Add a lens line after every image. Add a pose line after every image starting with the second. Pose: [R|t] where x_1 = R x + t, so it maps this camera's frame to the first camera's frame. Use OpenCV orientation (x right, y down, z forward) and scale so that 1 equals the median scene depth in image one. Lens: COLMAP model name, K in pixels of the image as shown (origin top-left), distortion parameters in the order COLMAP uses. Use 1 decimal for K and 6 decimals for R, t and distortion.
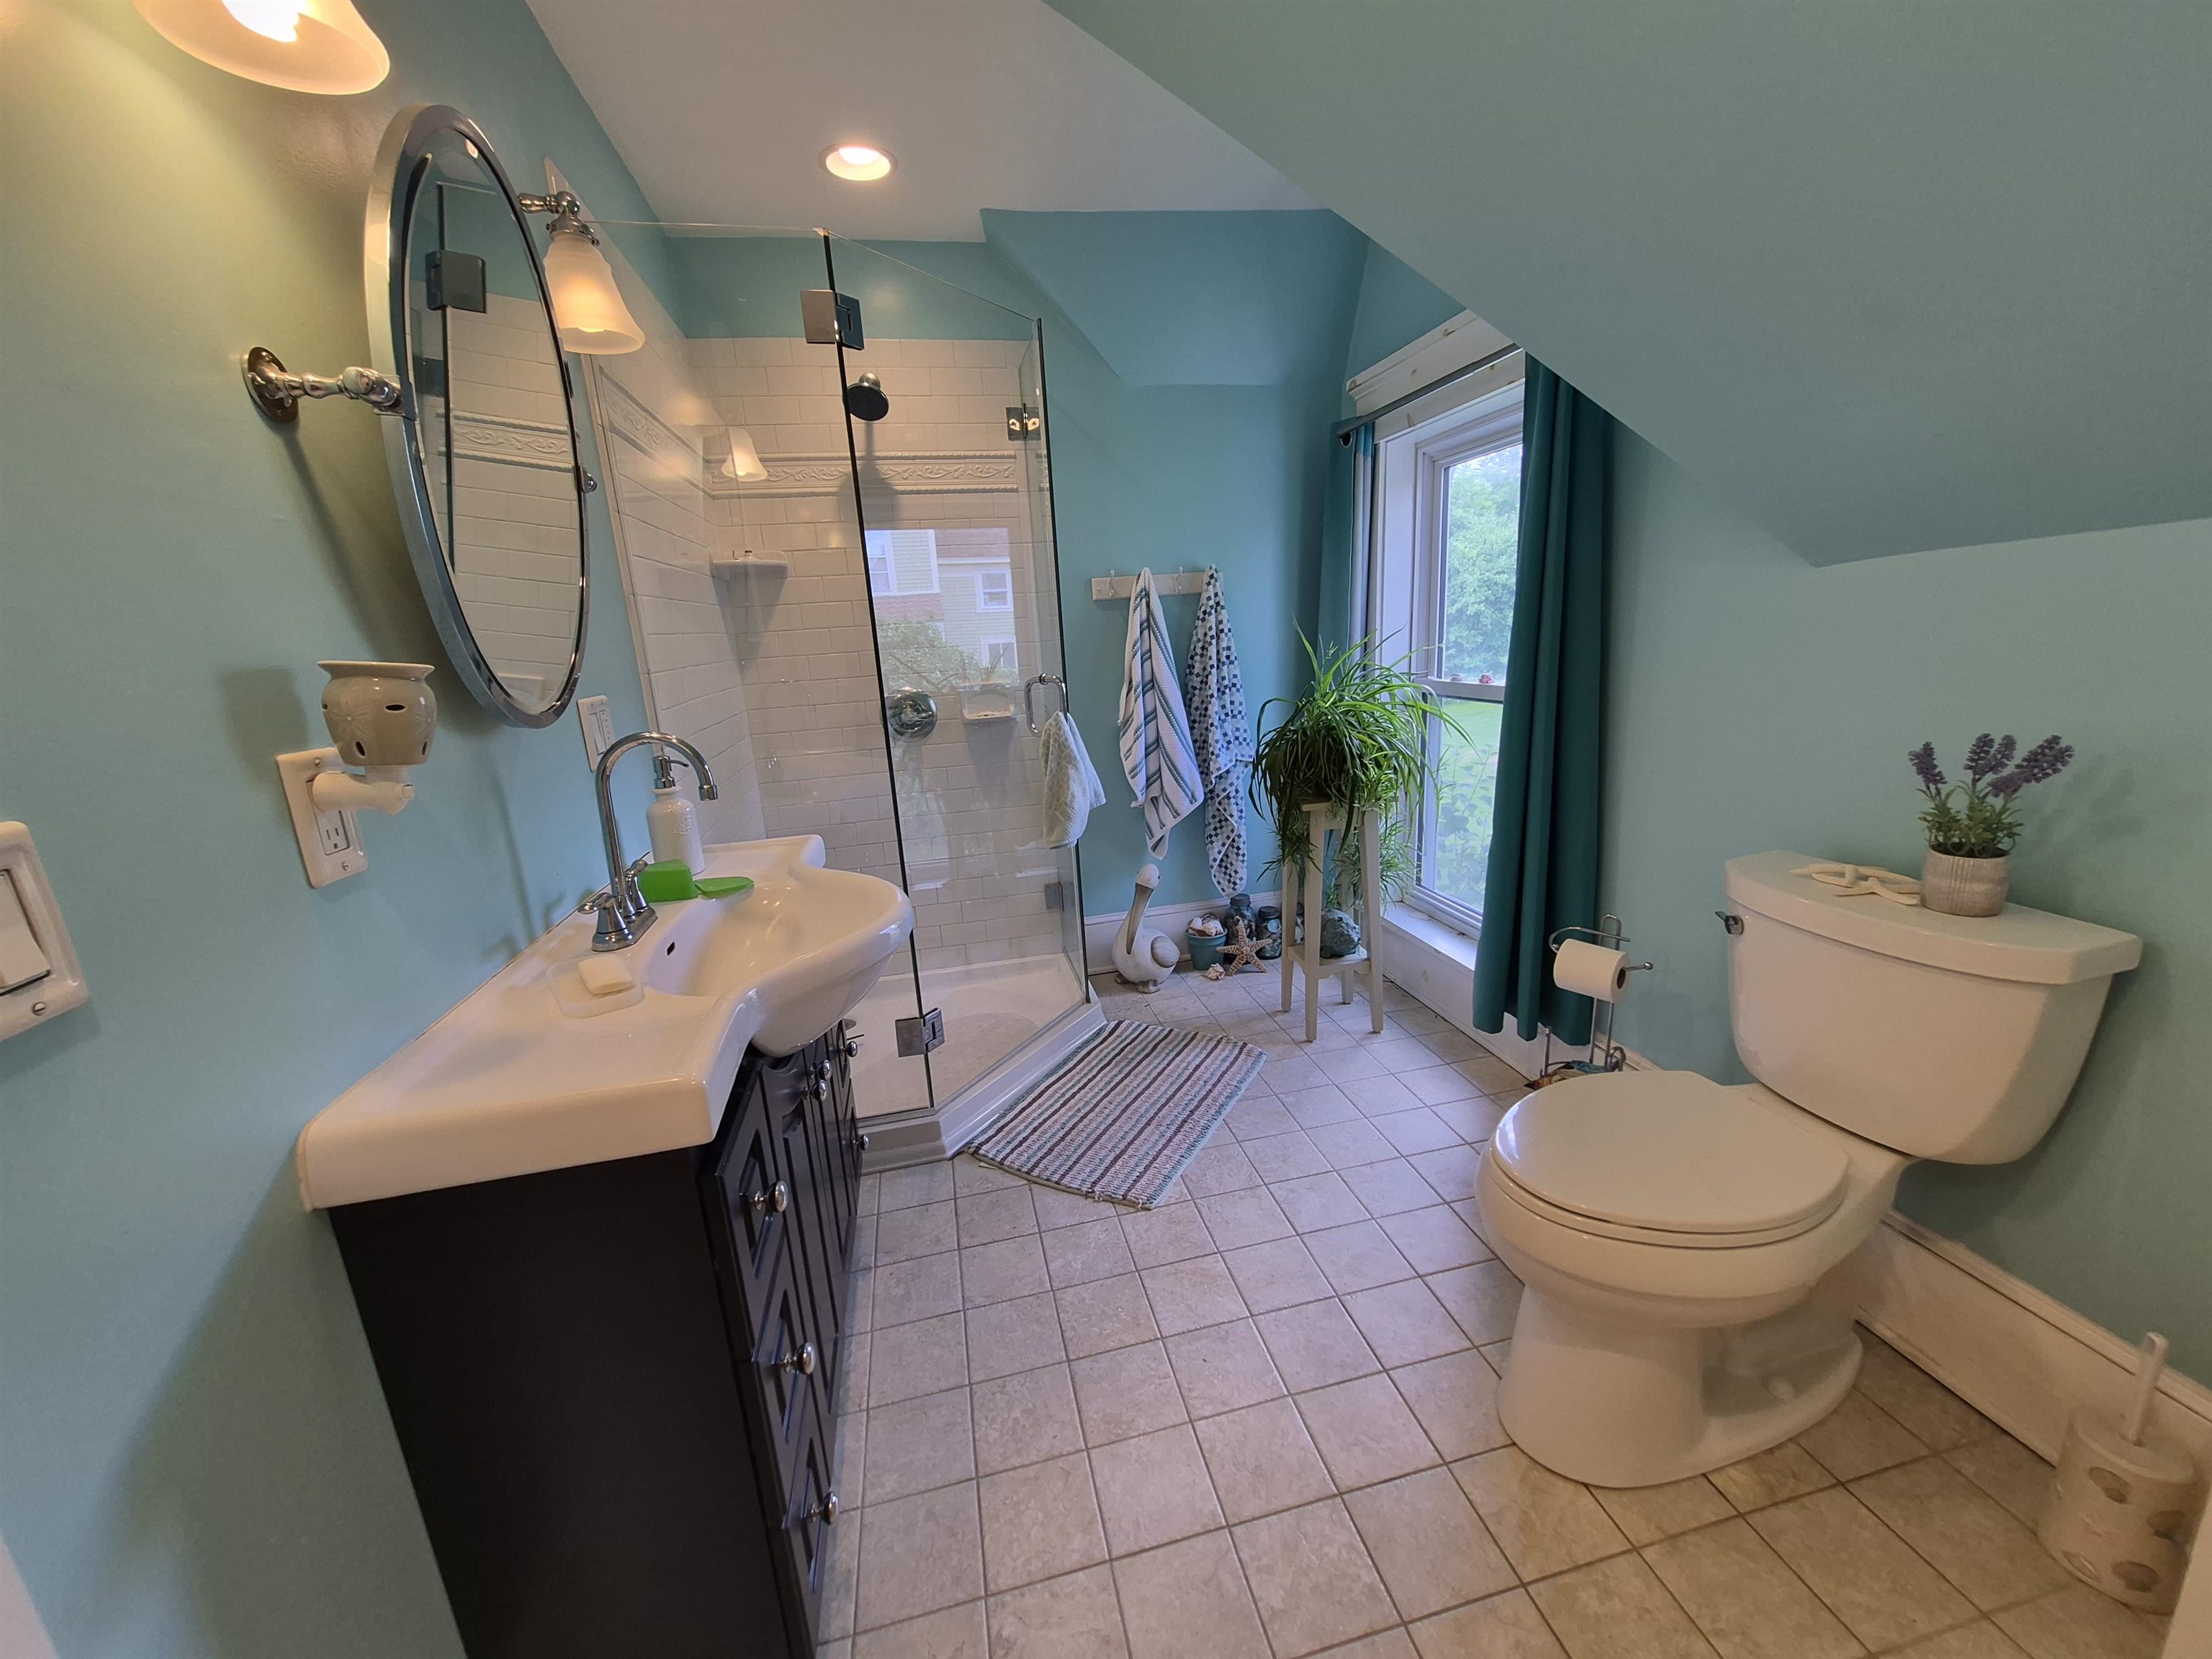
lens RADIAL K [[865.0, 0, 1106.8], [0, 865.0, 824.7], [0, 0, 1]] dist [0.003074, 0.000960]
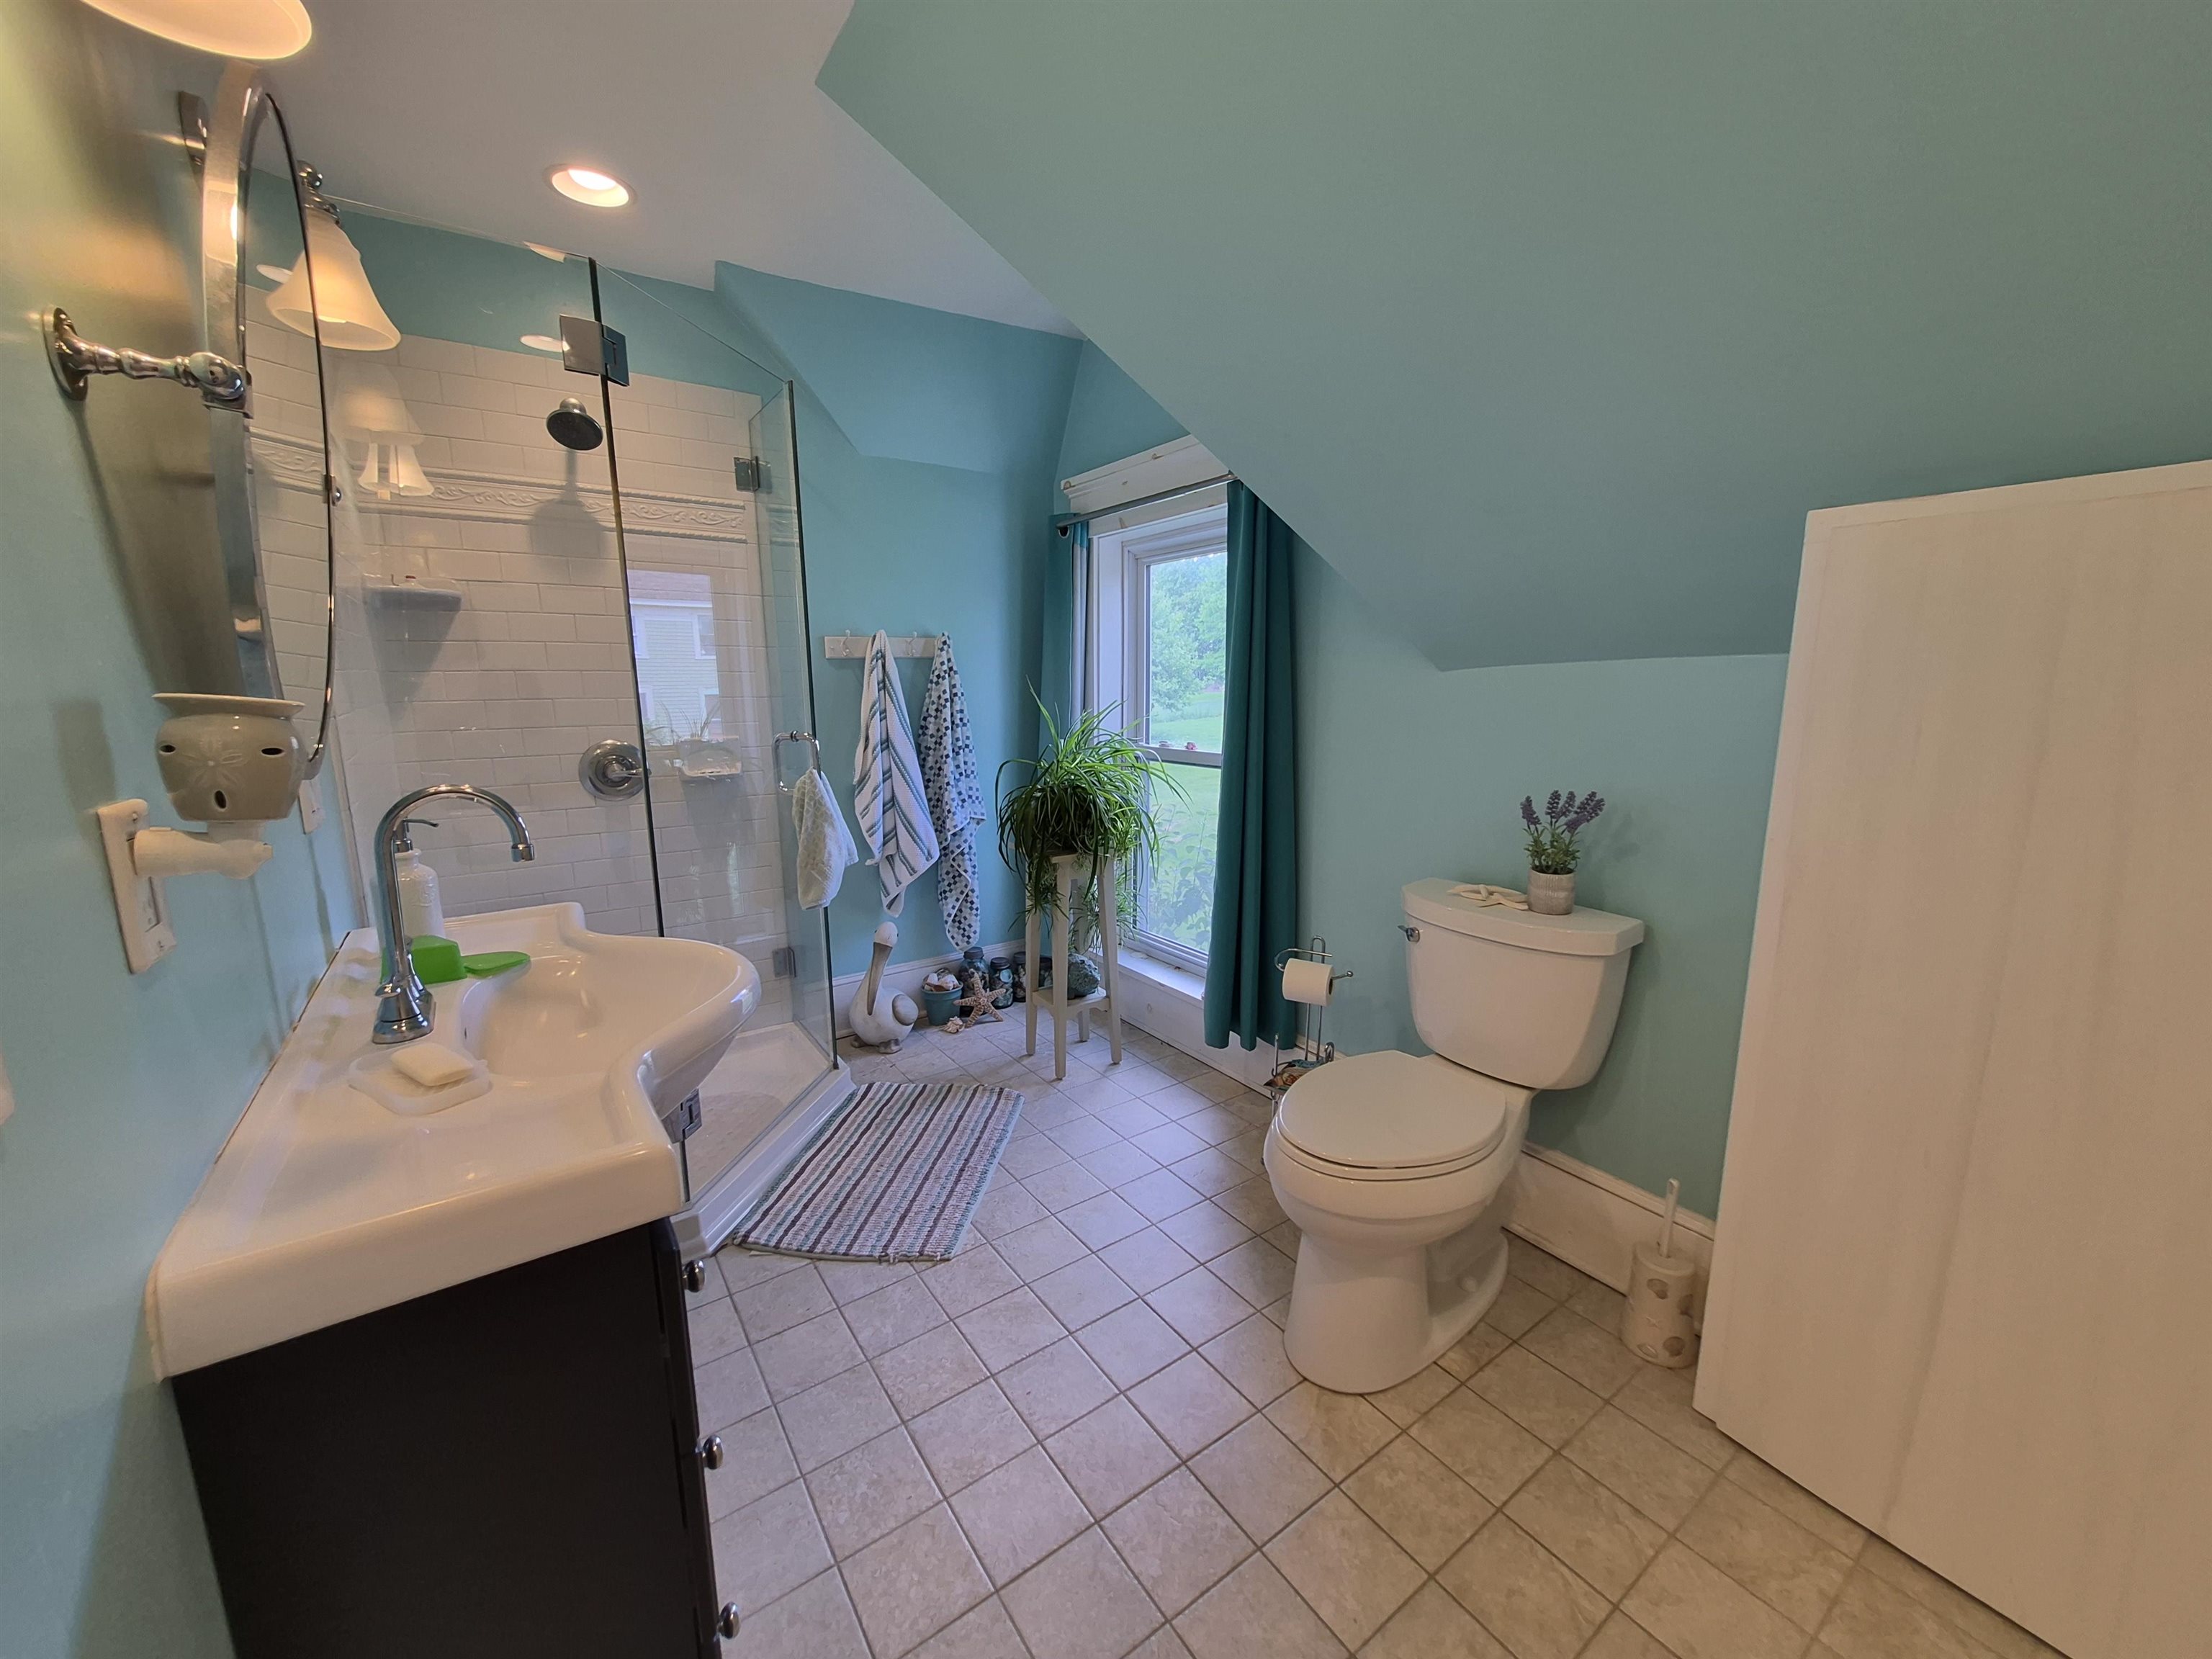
lens RADIAL K [[865.0, 0, 1107.0], [0, 865.0, 825.2], [0, 0, 1]] dist [0.003074, 0.000960]
pose [[0.922574, -0.012996, 0.385600, -0.140109], [0.039868, 0.997294, -0.061773, 0.007816], [-0.383754, 0.072363, 0.920596, -0.031708]]
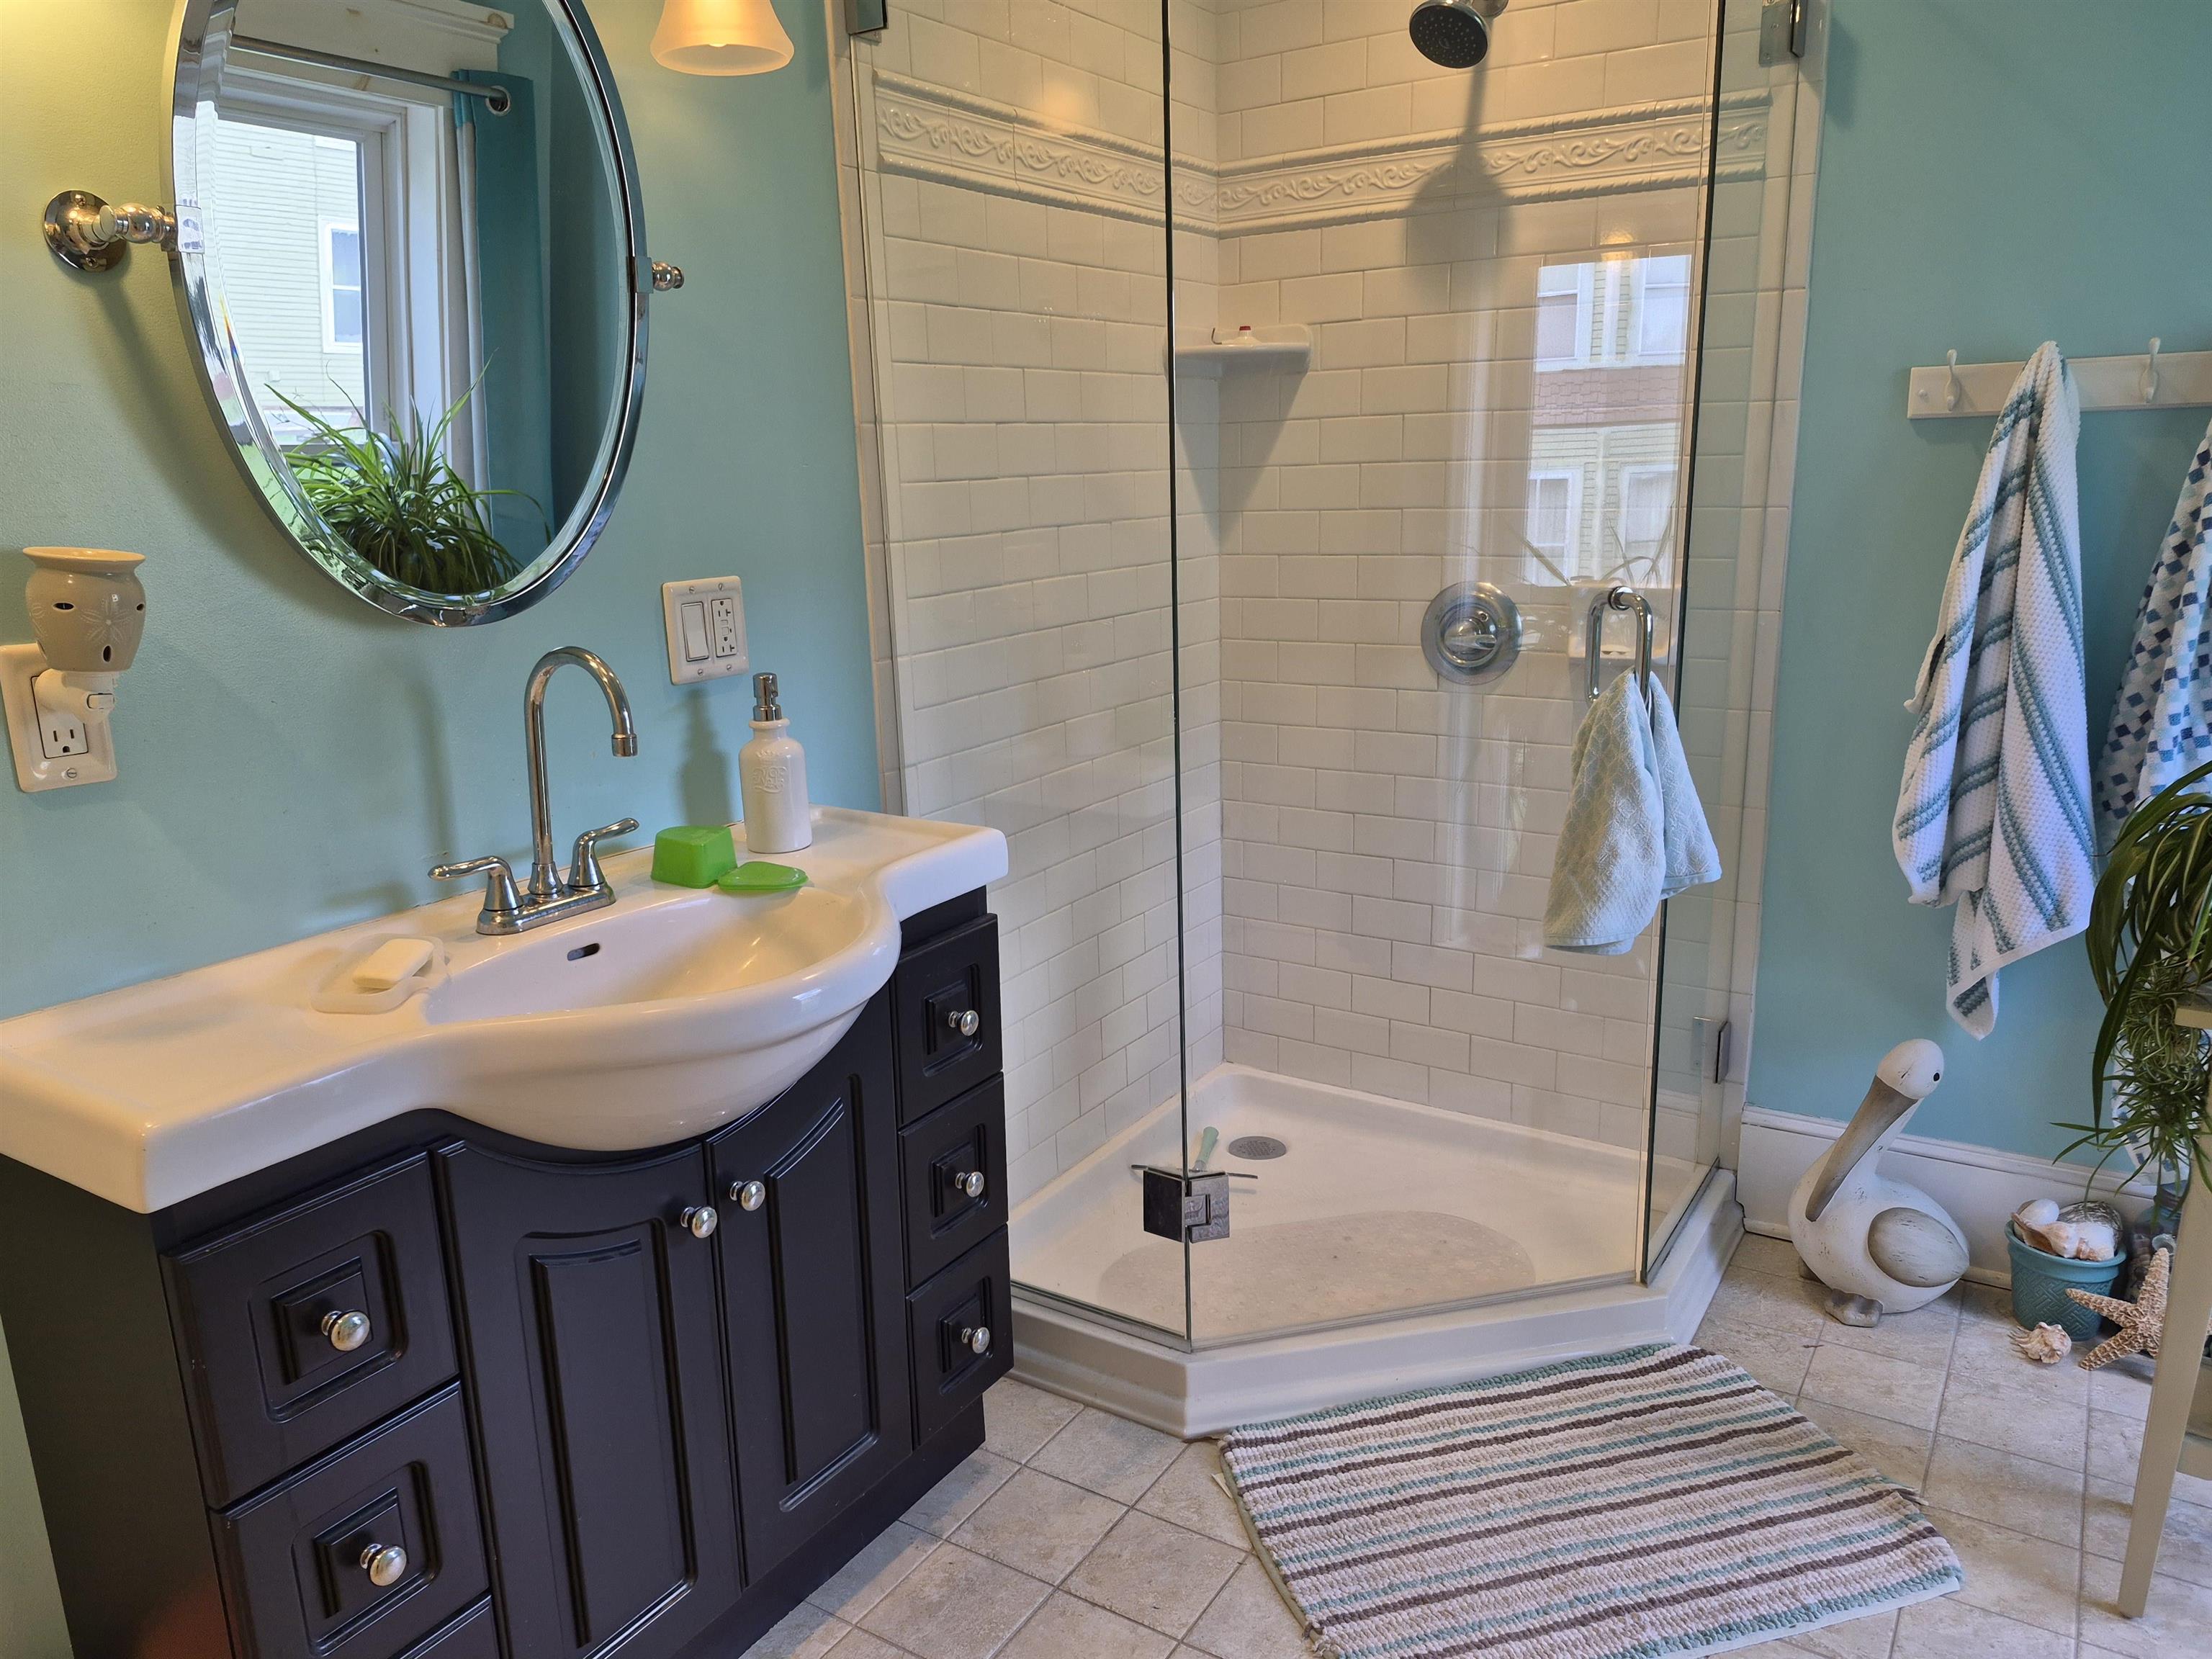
lens RADIAL K [[1531.0, 0, 1062.5], [0, 1531.0, 851.5], [0, 0, 1]] dist [0.070744, -0.078127]
pose [[0.705640, 0.213074, -0.675775, 0.348723], [-0.176087, 0.976529, 0.124034, -0.093641], [0.686342, 0.031472, 0.726597, 0.201048]]
